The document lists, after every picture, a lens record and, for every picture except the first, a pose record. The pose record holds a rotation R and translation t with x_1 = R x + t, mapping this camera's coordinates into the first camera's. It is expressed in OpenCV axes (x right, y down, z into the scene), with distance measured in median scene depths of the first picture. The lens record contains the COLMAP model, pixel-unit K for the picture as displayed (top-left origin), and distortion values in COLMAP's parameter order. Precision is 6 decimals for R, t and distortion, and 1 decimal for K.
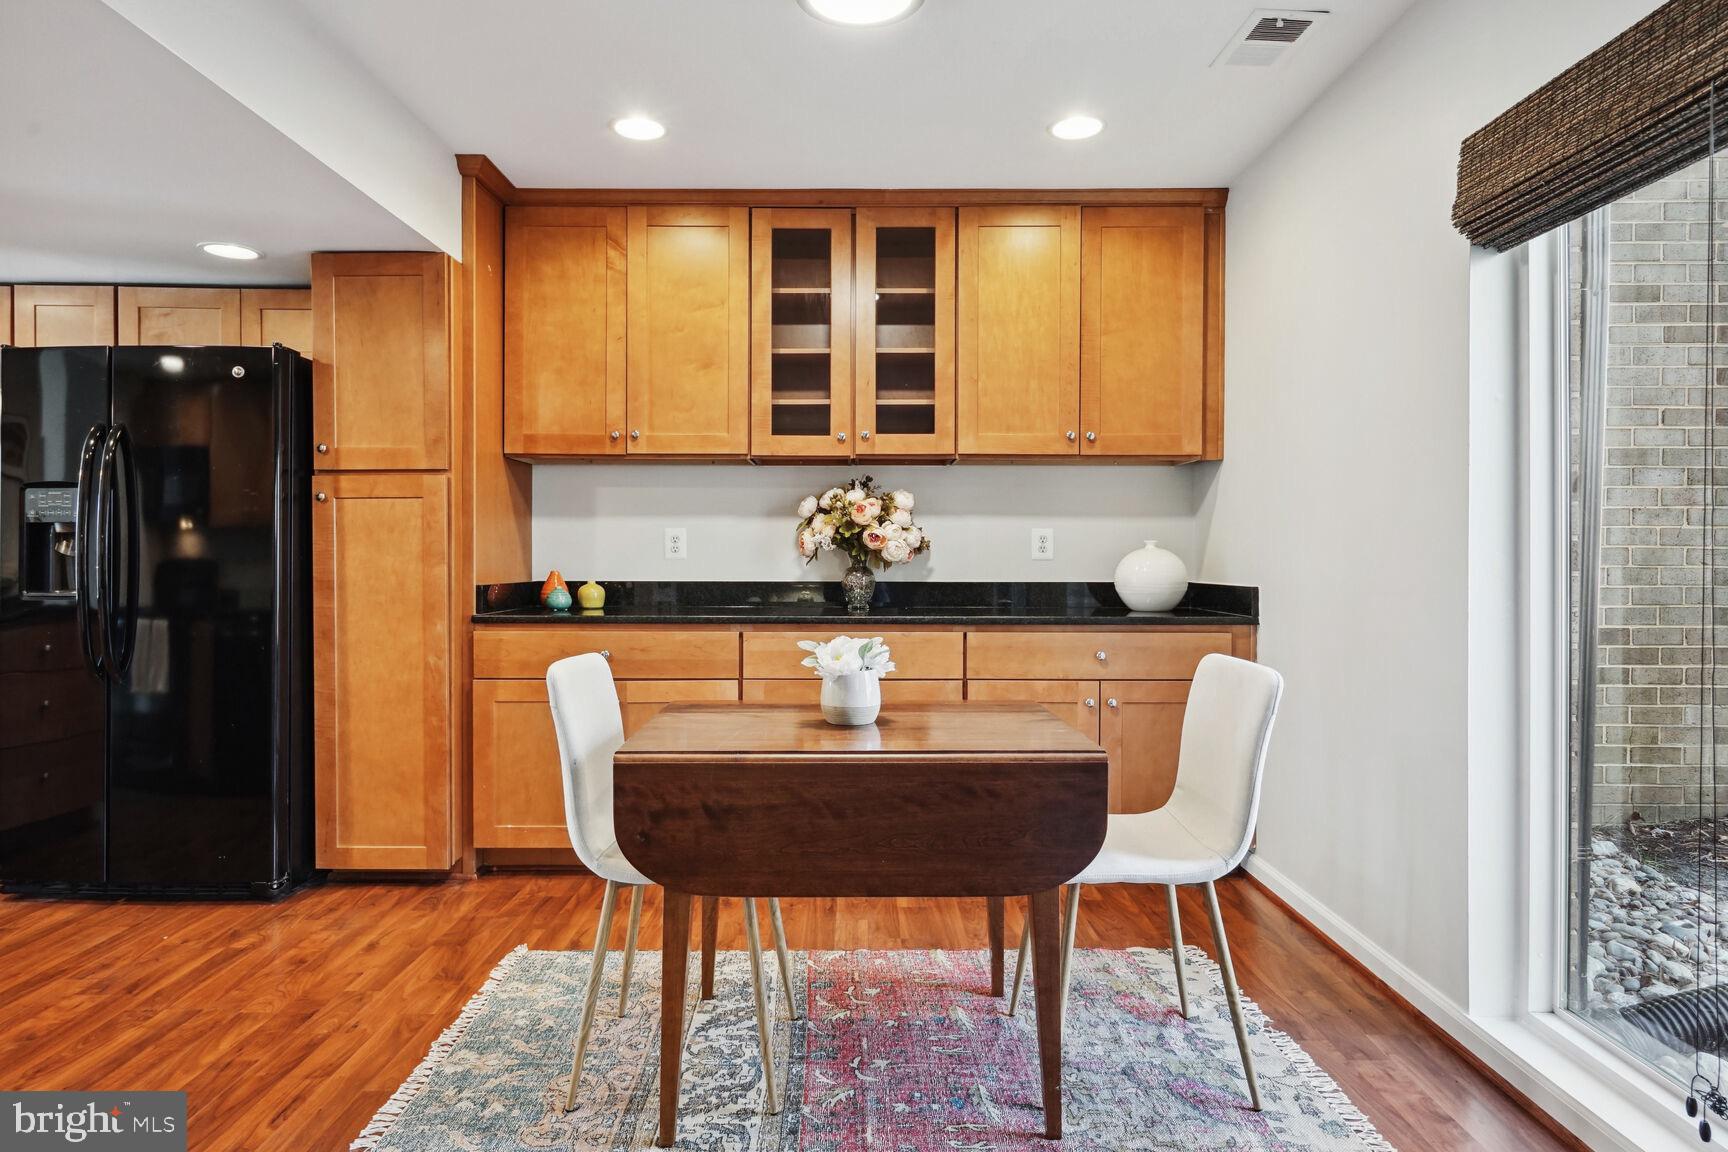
lens RADIAL K [[995.6, 0, 853.3], [0, 995.6, 558.2], [0, 0, 1]] dist [0.002487, 0.000630]
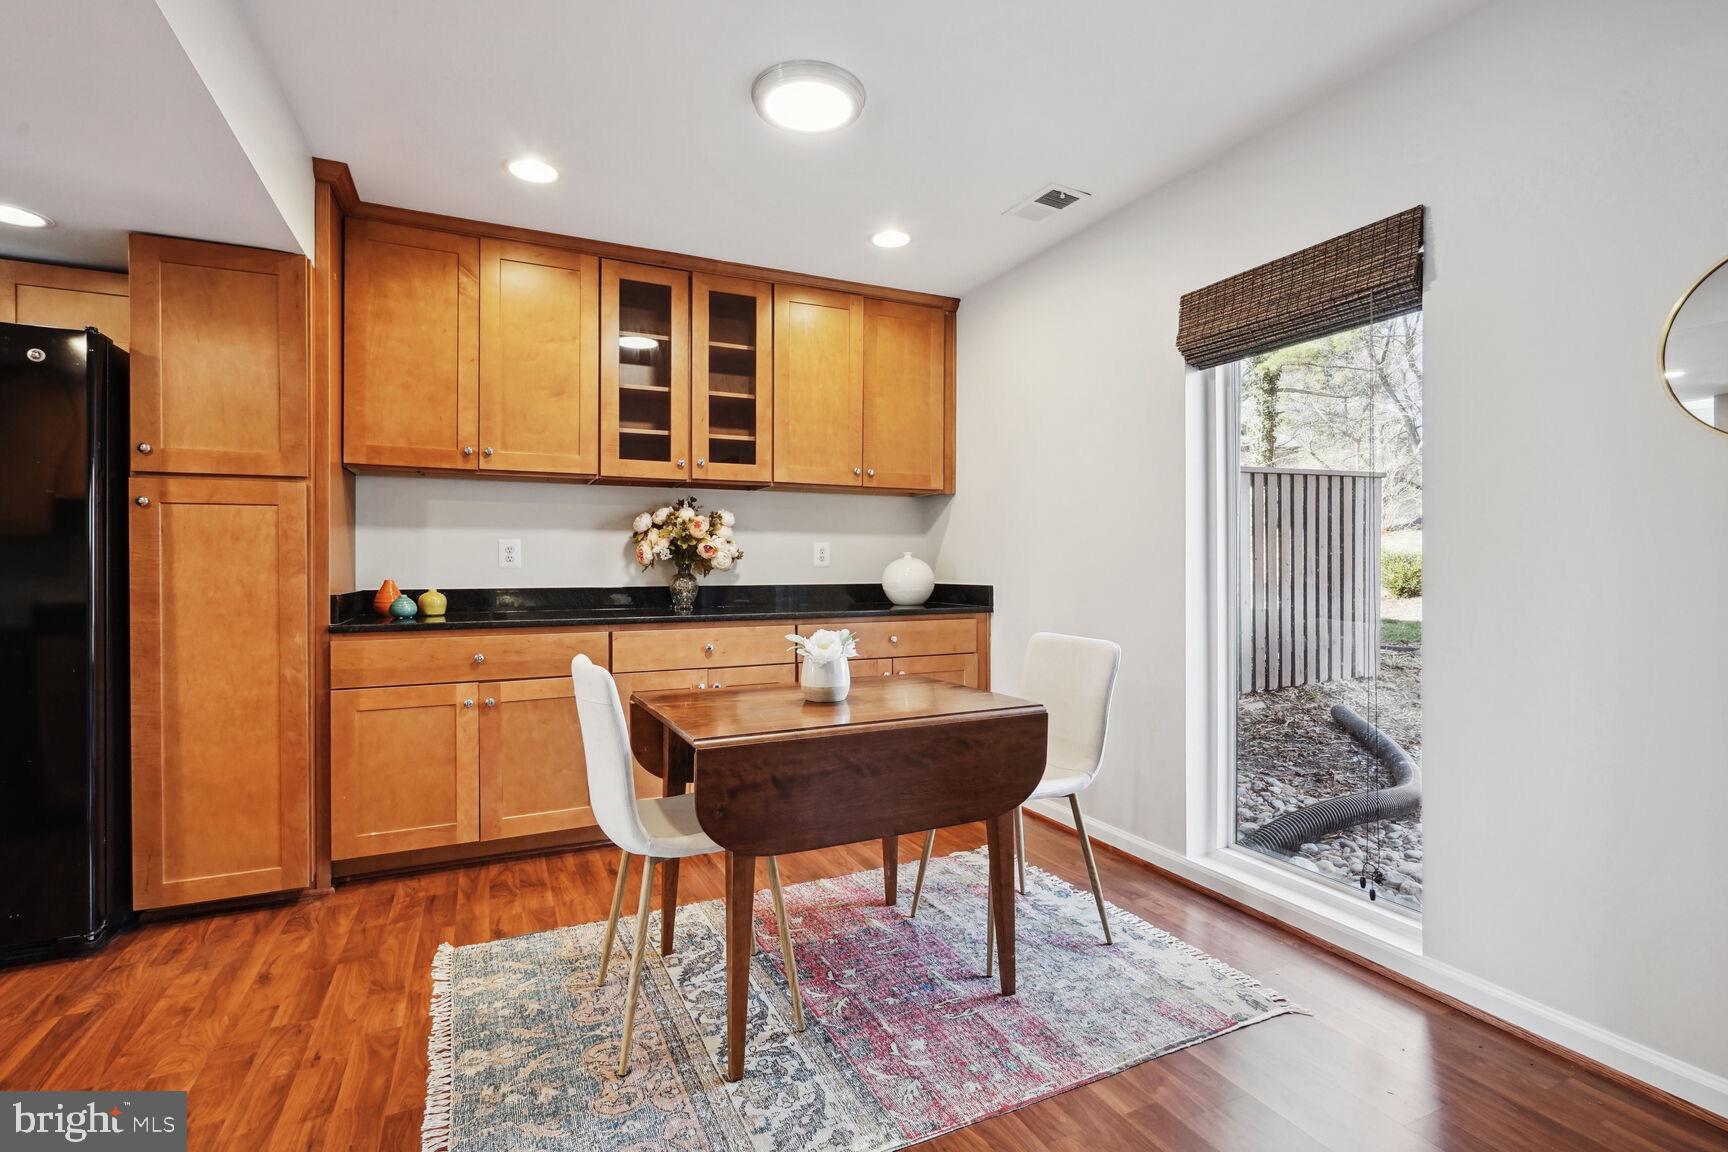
lens RADIAL K [[799.1, 0, 858.5], [0, 799.1, 562.4], [0, 0, 1]] dist [-0.002635, 0.000511]
pose [[0.903871, -0.002079, 0.427801, -0.246549], [0.004157, 0.999984, -0.003925, -0.000122], [-0.427785, 0.005326, 0.903865, 0.058974]]
